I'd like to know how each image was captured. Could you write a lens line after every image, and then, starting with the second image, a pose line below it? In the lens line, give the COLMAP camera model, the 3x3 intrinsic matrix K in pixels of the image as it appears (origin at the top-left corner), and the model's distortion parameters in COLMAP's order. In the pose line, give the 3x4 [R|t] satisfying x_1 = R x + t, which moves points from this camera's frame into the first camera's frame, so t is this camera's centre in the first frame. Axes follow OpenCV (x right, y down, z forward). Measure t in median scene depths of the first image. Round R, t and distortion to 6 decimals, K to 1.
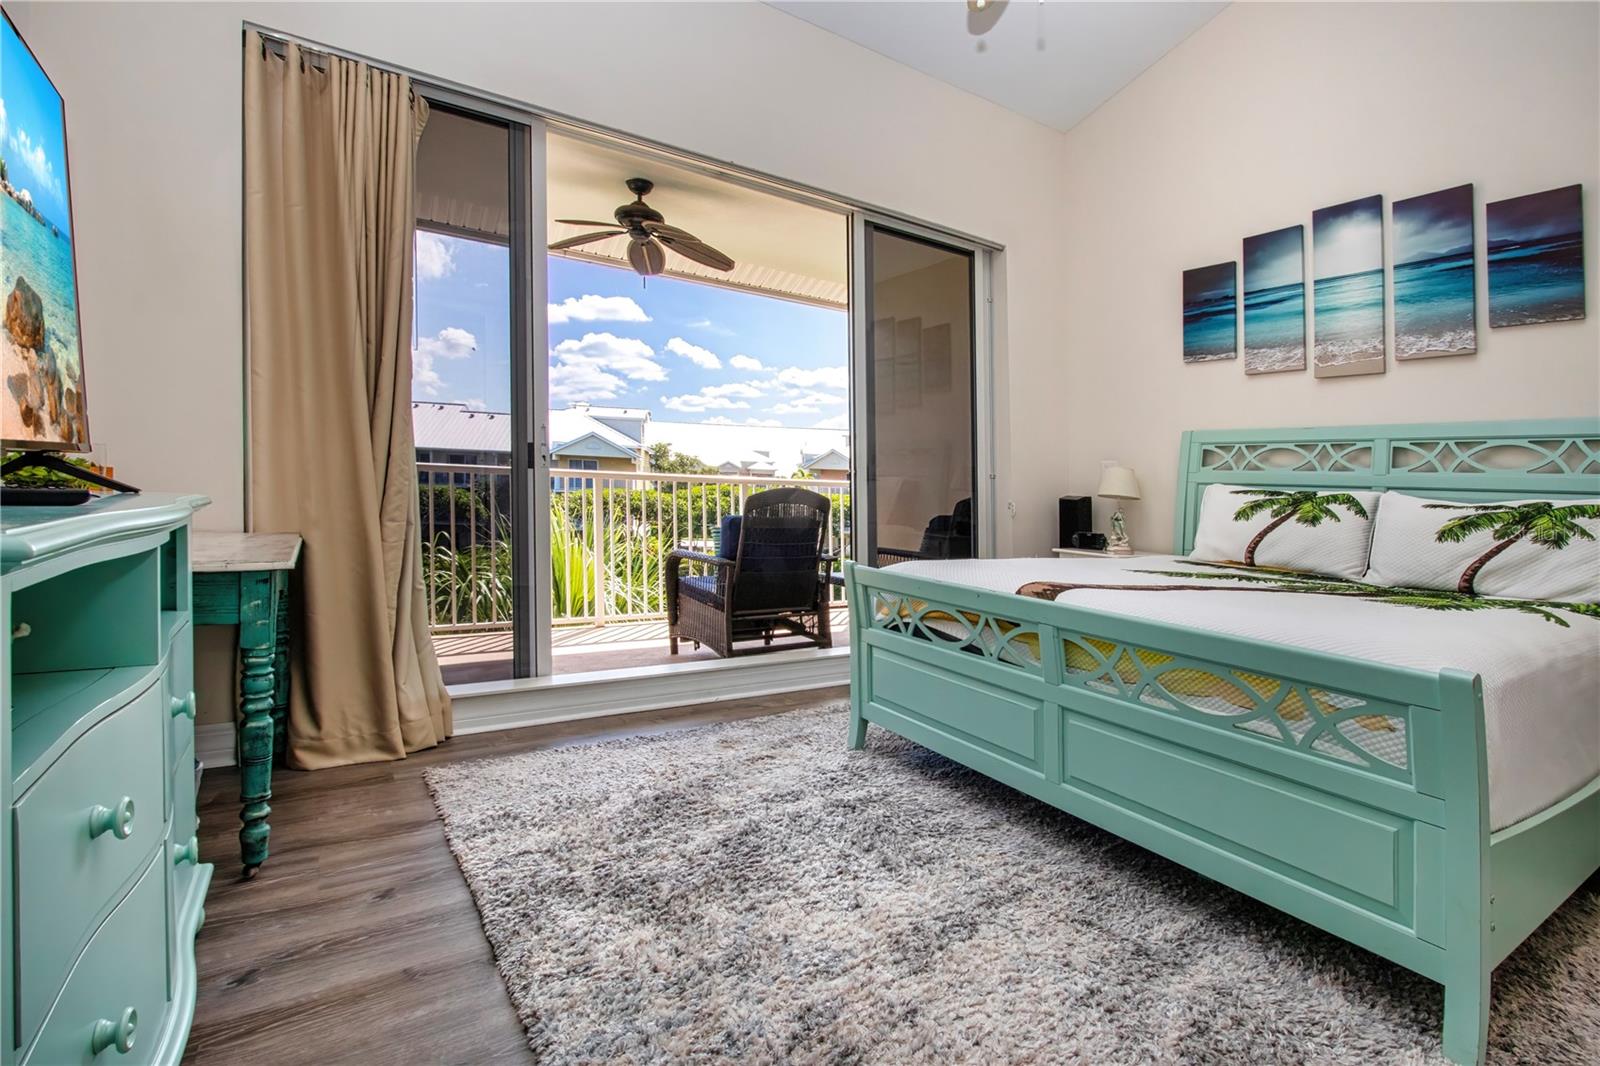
lens RADIAL K [[787.8, 0, 872.8], [0, 787.8, 529.0], [0, 0, 1]] dist [-0.006313, -0.001120]
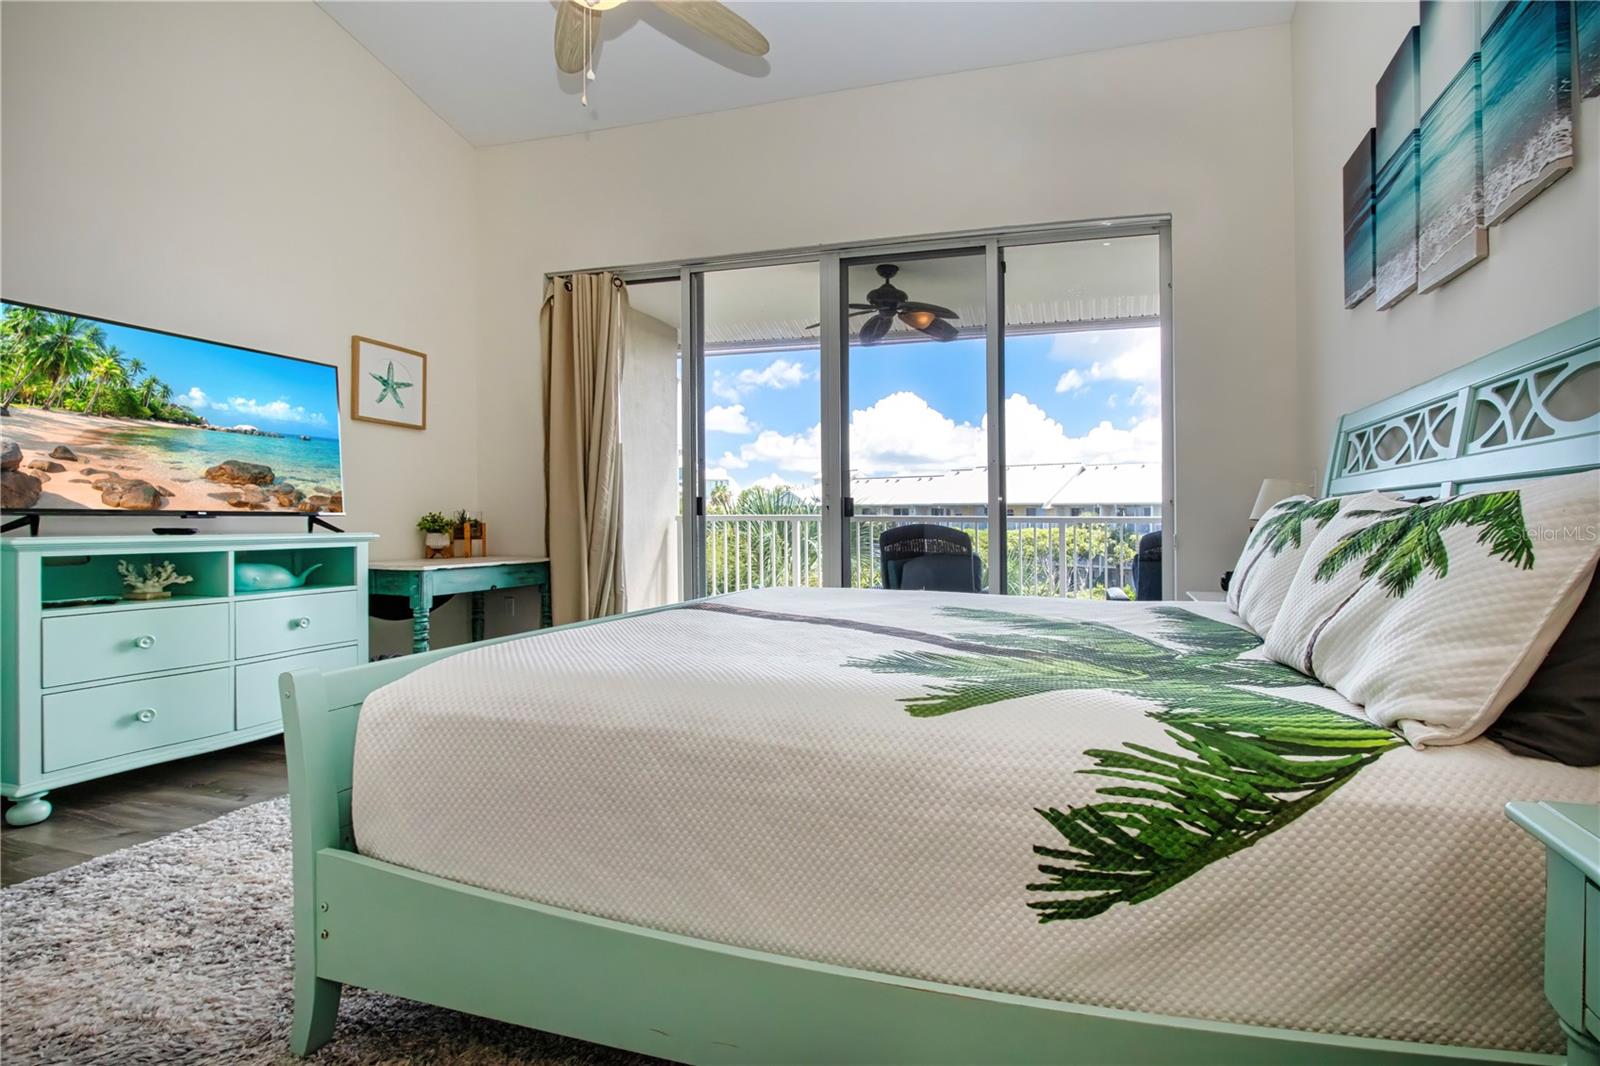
lens RADIAL K [[787.8, 0, 872.8], [0, 787.8, 529.0], [0, 0, 1]] dist [-0.006313, -0.001120]
pose [[0.601686, -0.034693, -0.797979, 1.079770], [-0.019586, 0.998115, -0.058162, 0.027521], [0.798492, 0.050624, 0.599873, 0.504358]]
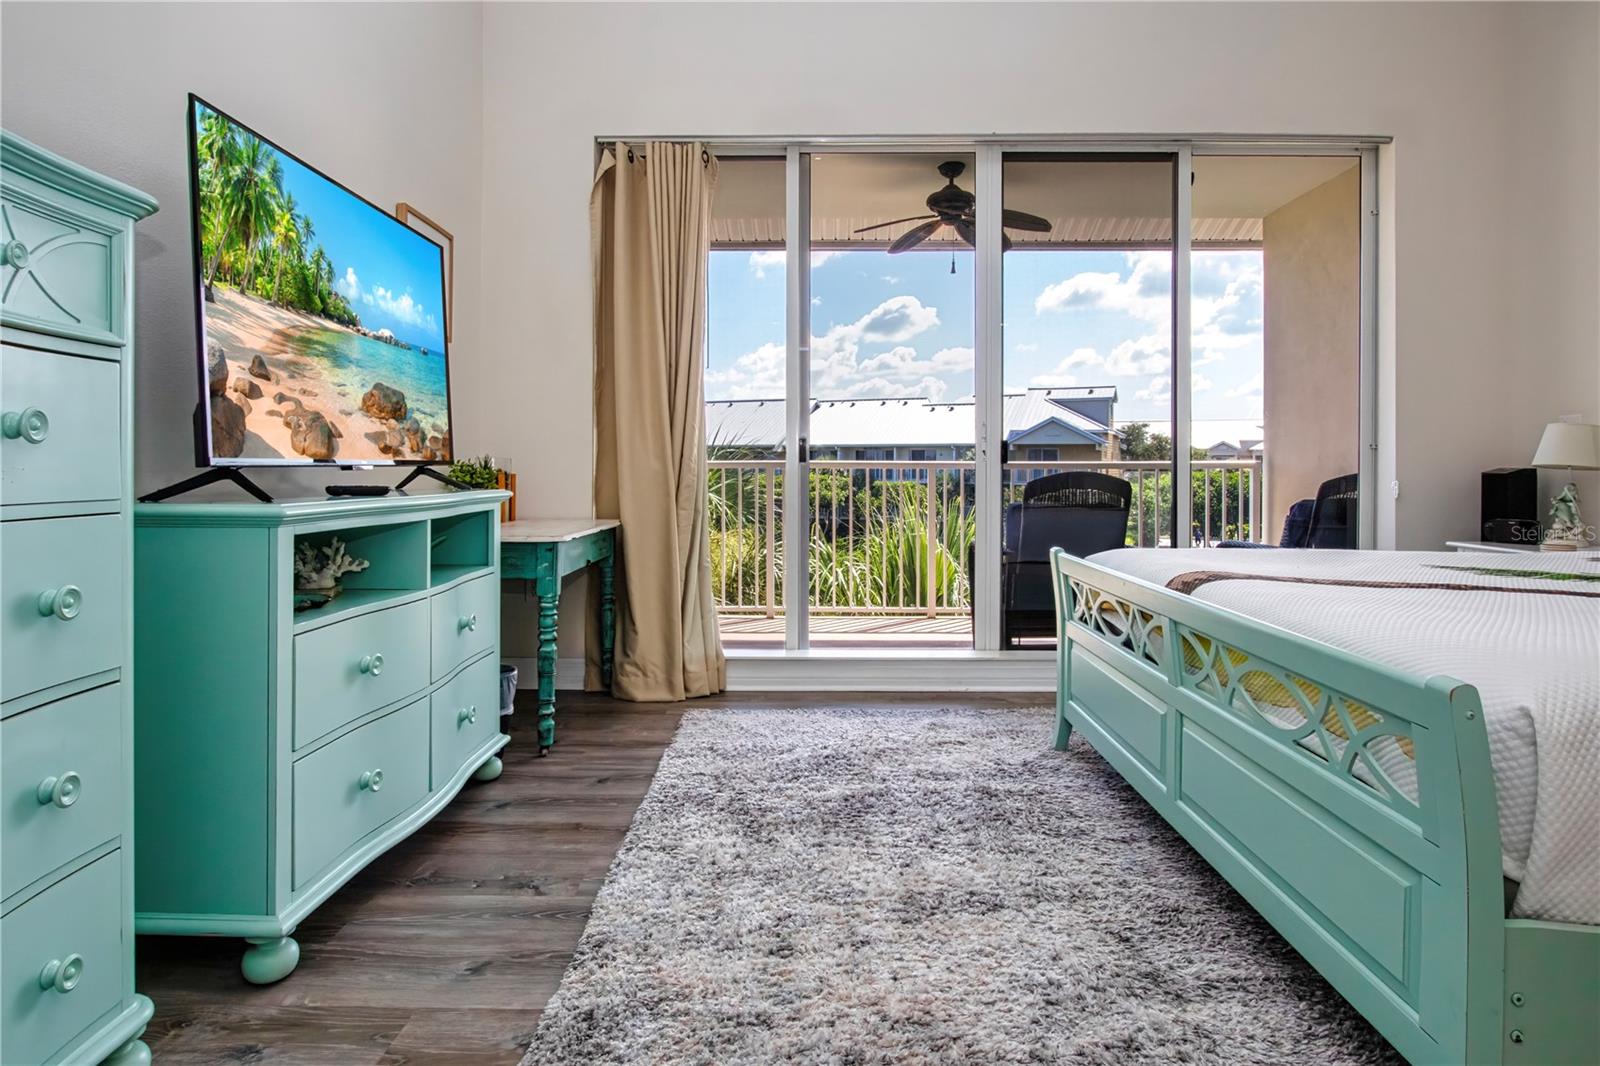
lens RADIAL K [[906.3, 0, 800.0], [0, 906.3, 533.0], [0, 0, 1]] dist [0.002173, 0.004518]
pose [[0.803610, 0.002670, -0.595150, 0.426863], [0.001640, 0.999976, 0.006700, 0.018137], [0.595154, -0.006360, 0.803587, -0.043204]]
